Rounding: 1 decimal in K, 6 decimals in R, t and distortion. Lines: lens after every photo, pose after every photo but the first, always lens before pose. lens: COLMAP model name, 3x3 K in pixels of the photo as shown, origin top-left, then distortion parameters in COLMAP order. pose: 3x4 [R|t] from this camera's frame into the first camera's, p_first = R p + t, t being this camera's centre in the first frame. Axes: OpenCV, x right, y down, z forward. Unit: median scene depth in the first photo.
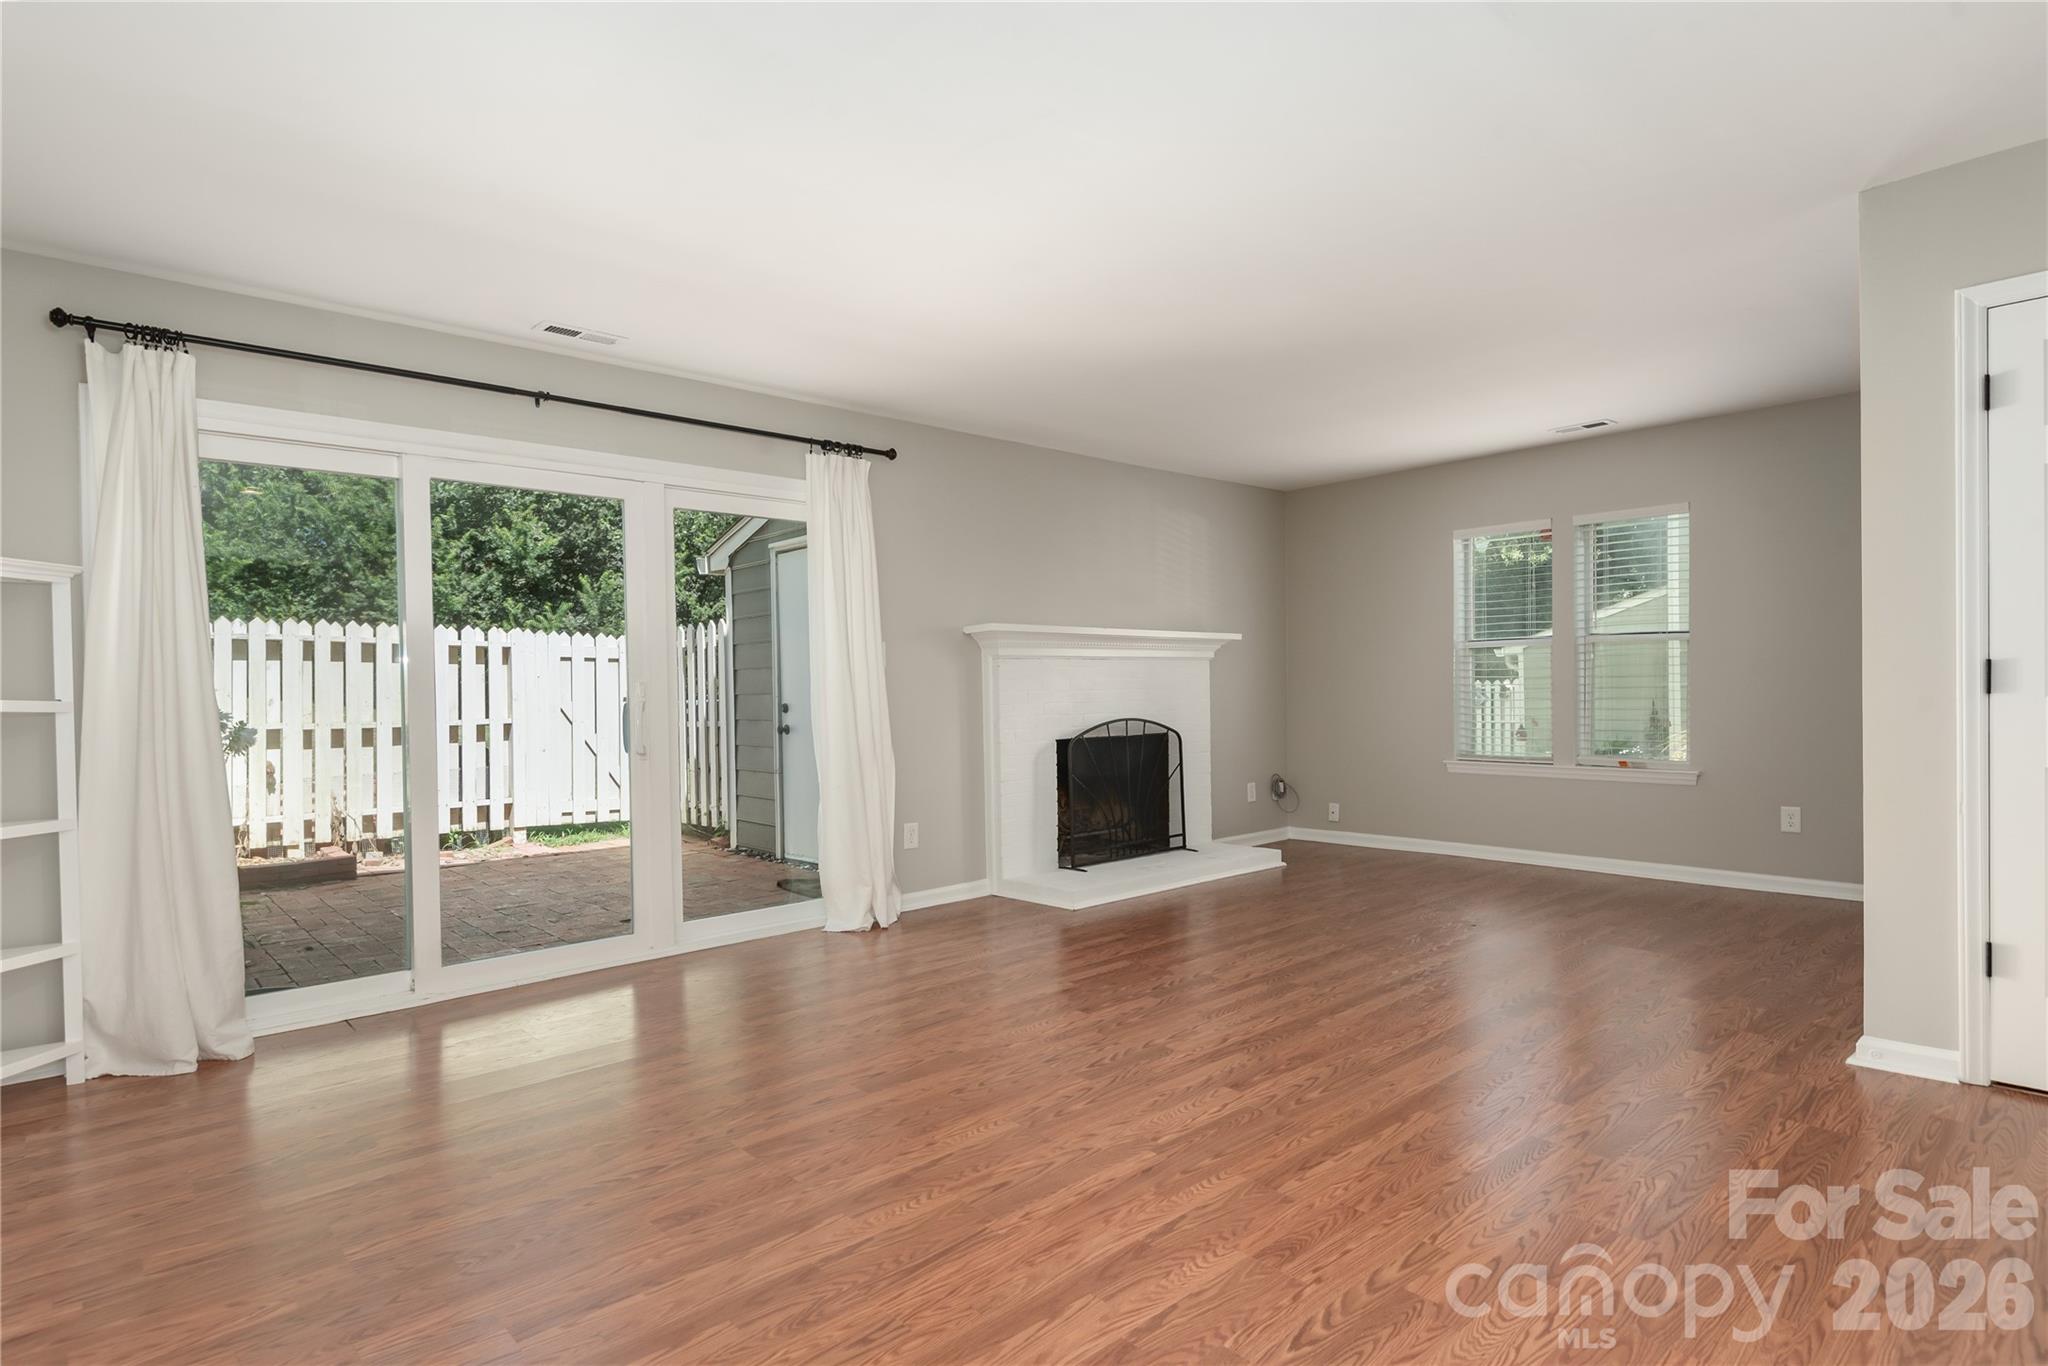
lens RADIAL K [[1063.9, 0, 1007.8], [0, 1063.9, 685.2], [0, 0, 1]] dist [0.037608, -0.001124]
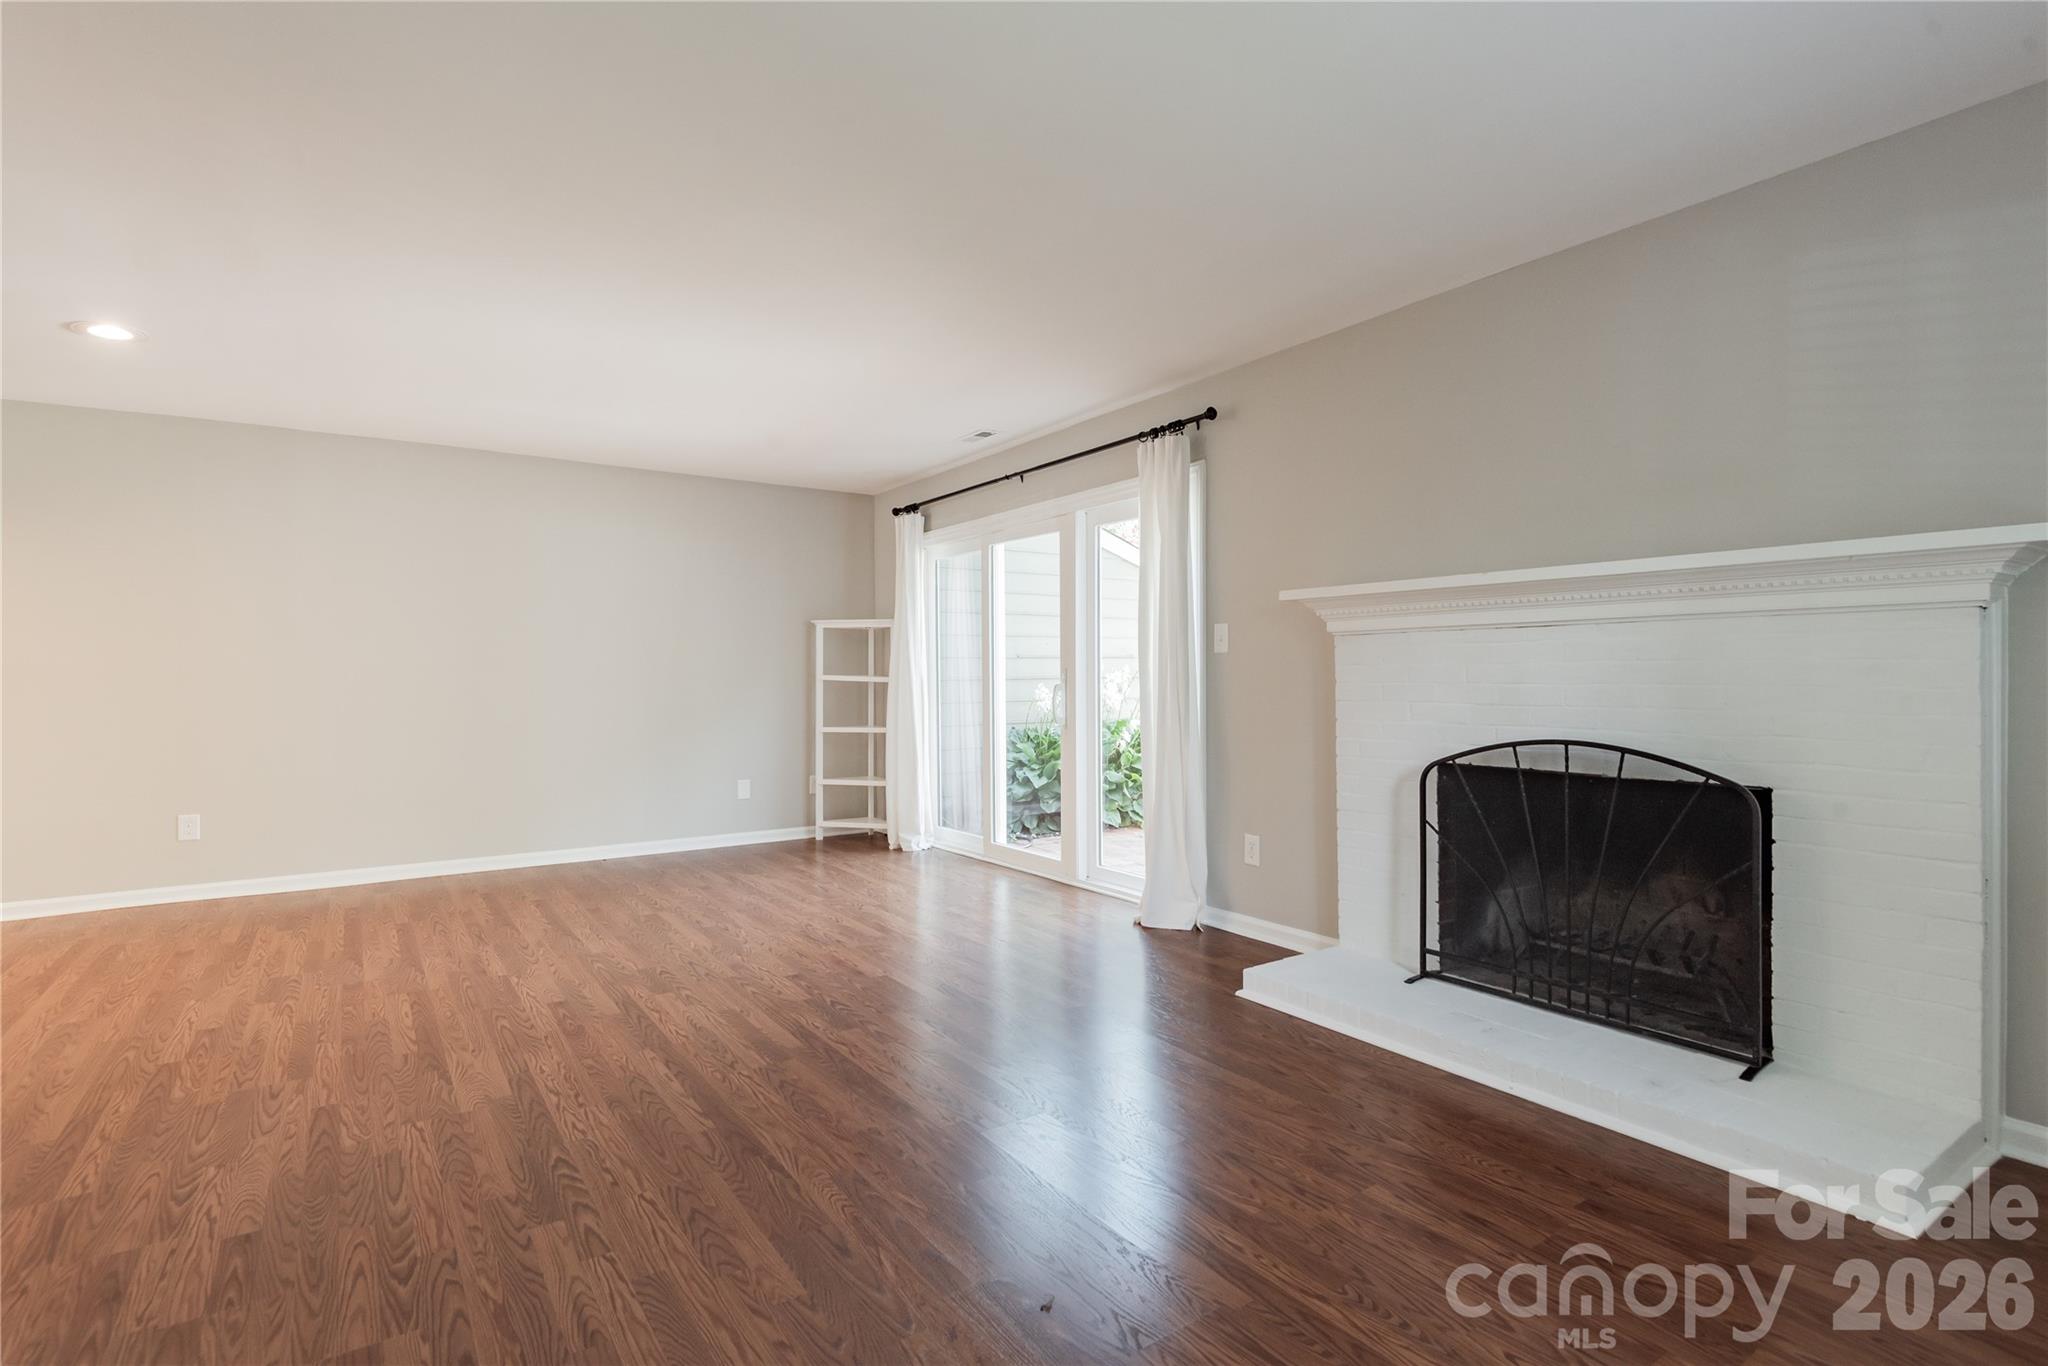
lens RADIAL K [[963.3, 0, 1032.9], [0, 963.3, 679.8], [0, 0, 1]] dist [0.011617, -0.004550]
pose [[-0.113403, 0.017561, -0.993394, 1.217822], [0.008968, 0.999821, 0.016651, -0.016977], [0.993509, -0.007021, -0.113541, 1.616061]]
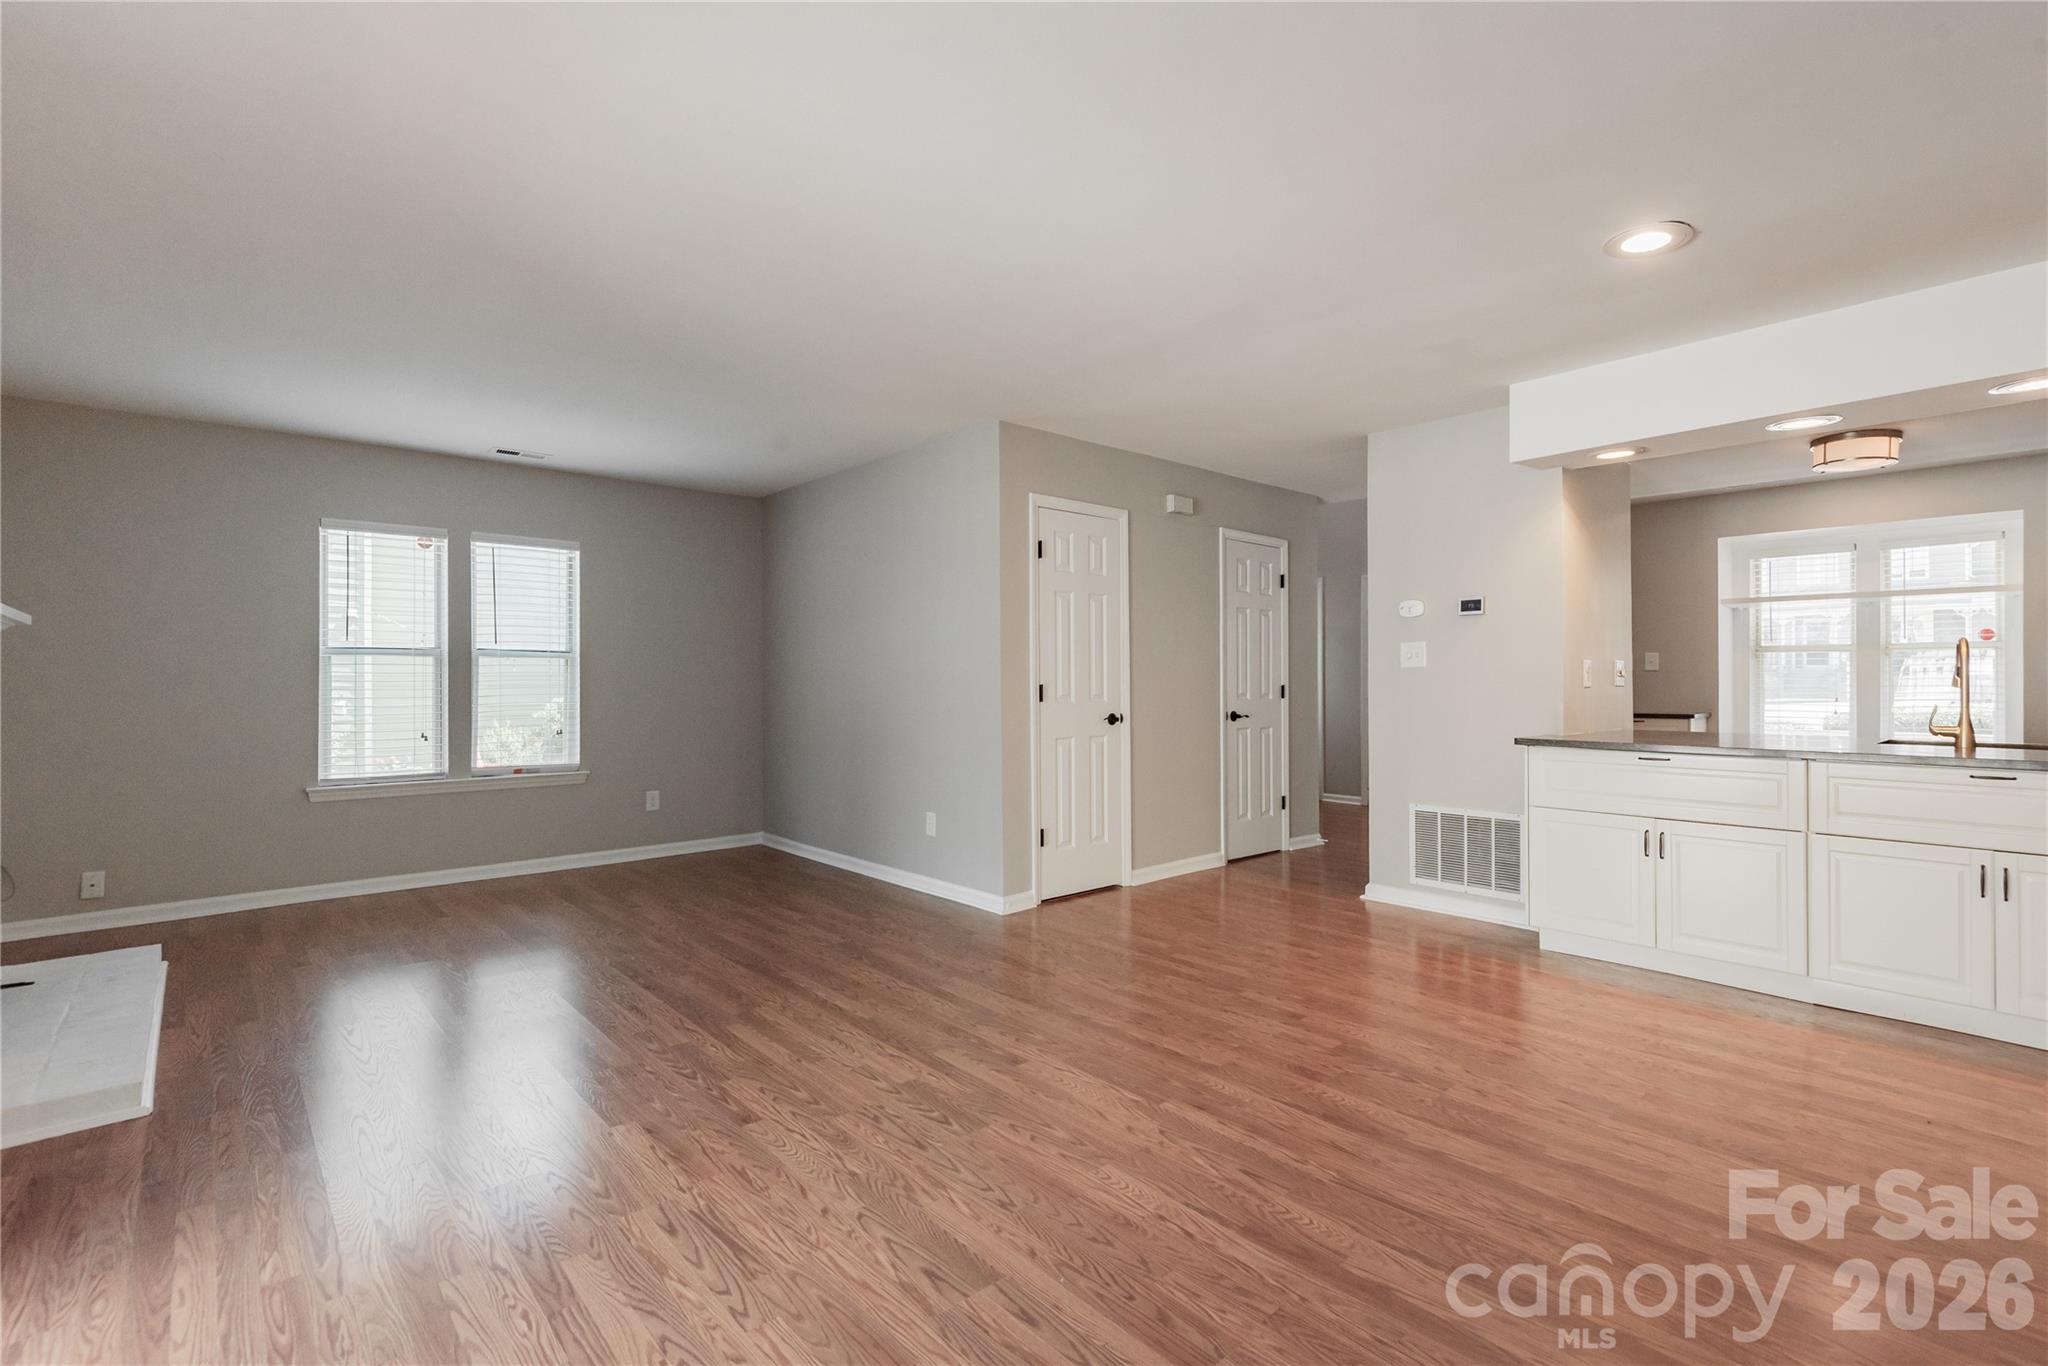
lens RADIAL K [[931.3, 0, 1034.4], [0, 931.3, 699.1], [0, 0, 1]] dist [0.010303, -0.008174]
pose [[-0.001153, -0.002887, 0.999995, -0.716465], [0.002562, 0.999993, 0.002890, -0.001827], [-0.999996, 0.002565, -0.001146, 0.942963]]
